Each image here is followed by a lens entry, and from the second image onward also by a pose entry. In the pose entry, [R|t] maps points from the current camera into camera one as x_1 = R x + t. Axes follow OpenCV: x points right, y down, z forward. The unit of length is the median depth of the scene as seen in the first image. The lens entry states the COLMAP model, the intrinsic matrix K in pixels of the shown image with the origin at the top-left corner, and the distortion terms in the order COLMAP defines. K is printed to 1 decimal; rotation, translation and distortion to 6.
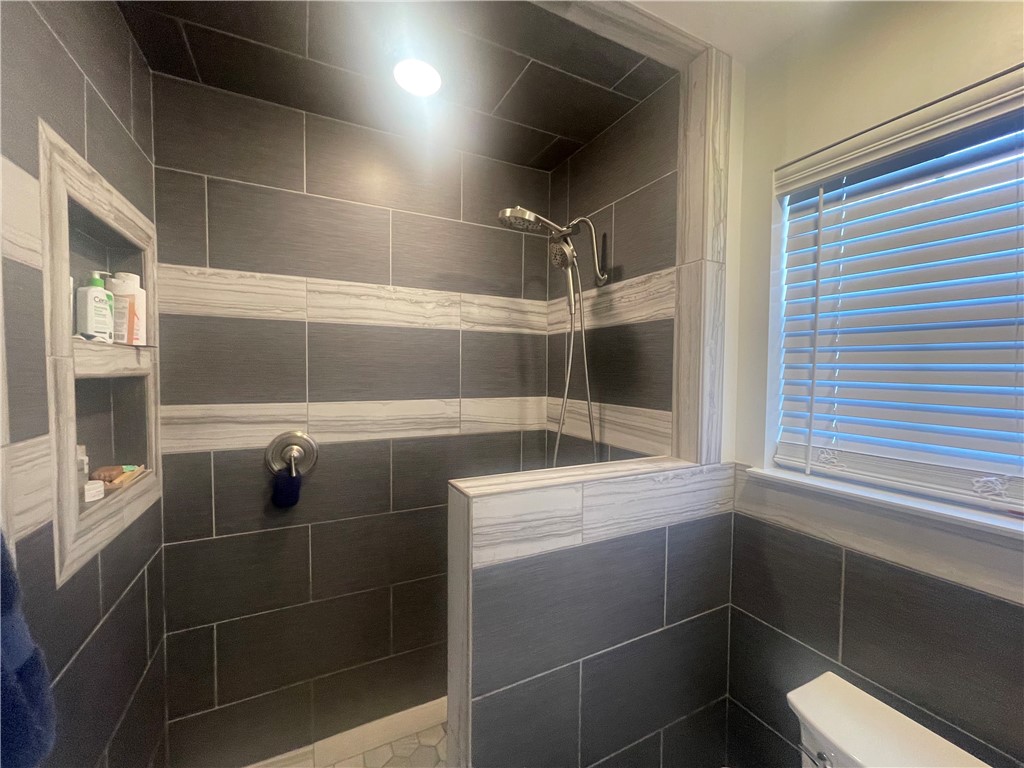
lens RADIAL K [[411.1, 0, 505.8], [0, 411.1, 390.4], [0, 0, 1]] dist [-0.001986, 0.000091]
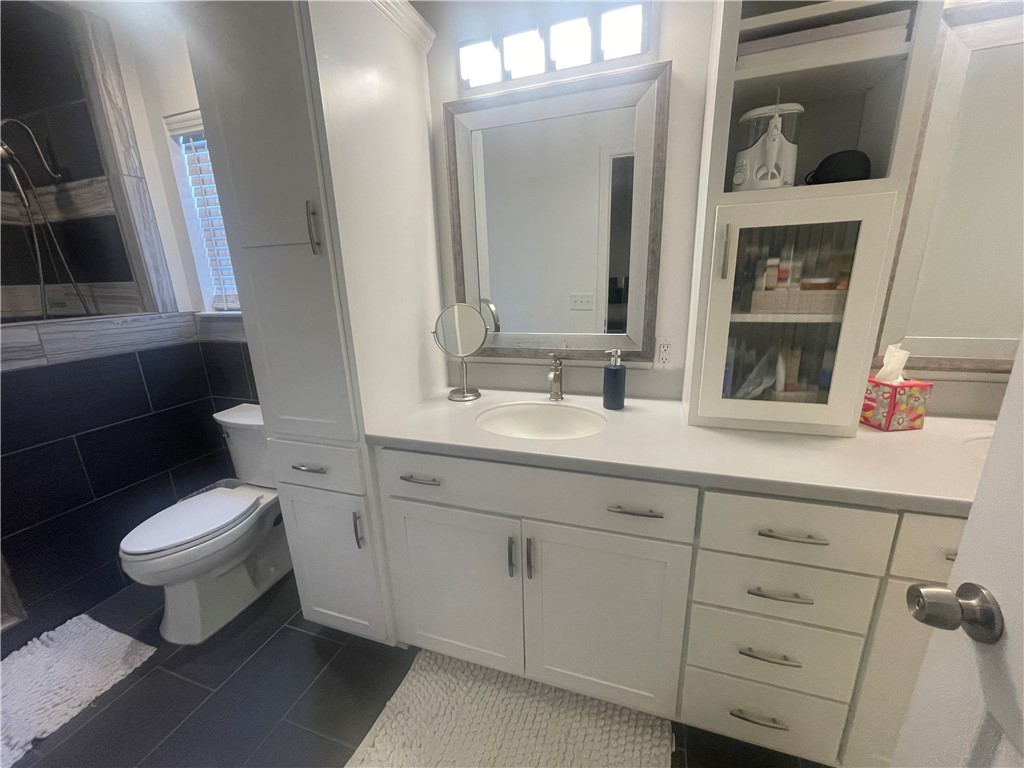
lens RADIAL K [[411.1, 0, 507.2], [0, 411.1, 390.0], [0, 0, 1]] dist [-0.001986, 0.000091]
pose [[0.711064, -0.219155, 0.668101, 0.293577], [0.070279, 0.967579, 0.242593, 0.171994], [-0.699606, -0.125545, 0.703412, -1.082688]]
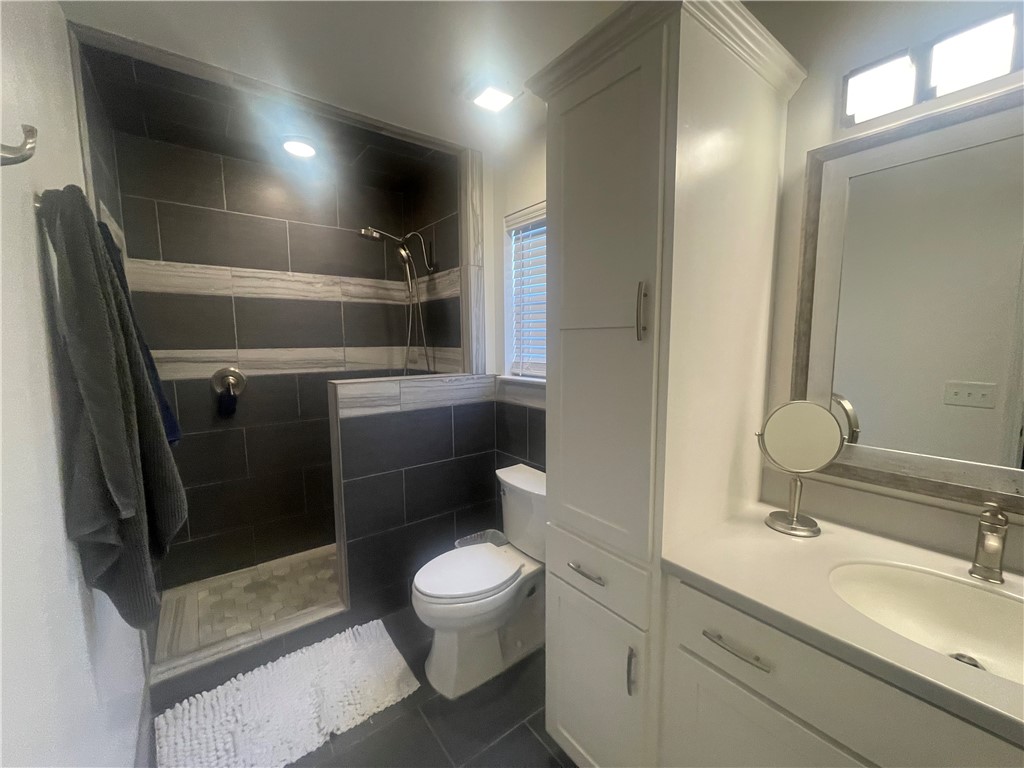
lens RADIAL K [[411.1, 0, 509.3], [0, 411.1, 391.7], [0, 0, 1]] dist [-0.001986, 0.000091]
pose [[0.980892, -0.038816, 0.190640, 0.265896], [0.023947, 0.996532, 0.079690, 0.108088], [-0.193072, -0.073602, 0.978420, -0.862581]]
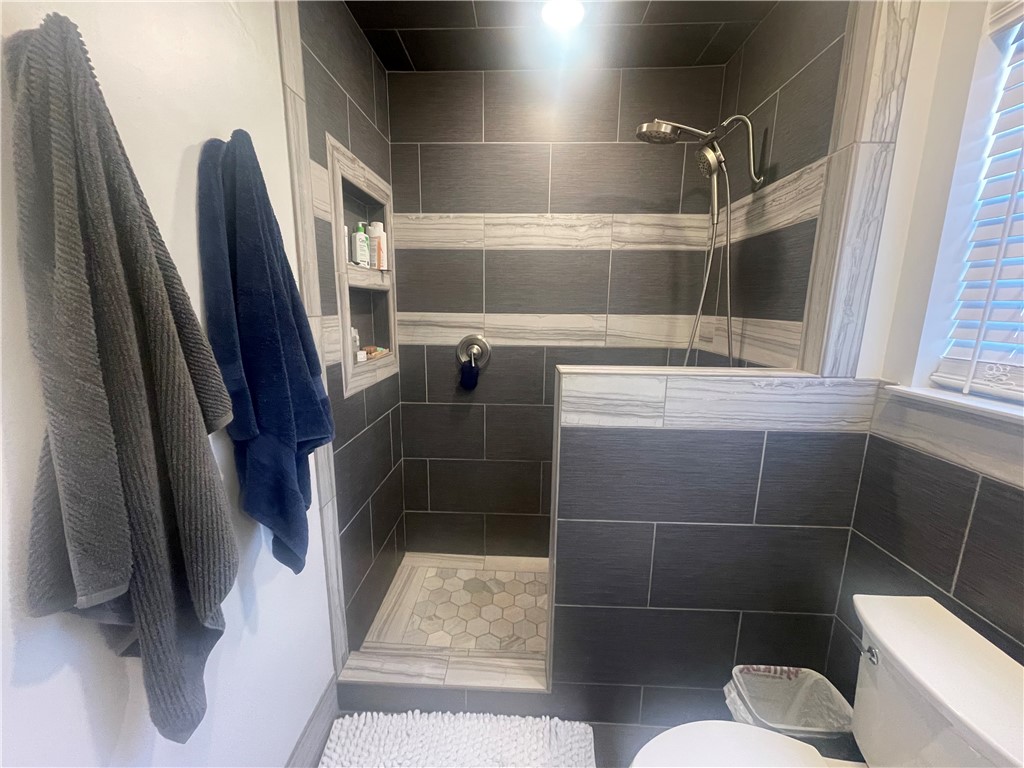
lens RADIAL K [[411.1, 0, 509.1], [0, 411.1, 390.5], [0, 0, 1]] dist [-0.001986, 0.000091]
pose [[0.877154, 0.095451, -0.470627, 0.278003], [-0.024052, 0.987549, 0.155464, 0.079864], [0.479607, -0.125047, 0.868528, -0.168342]]
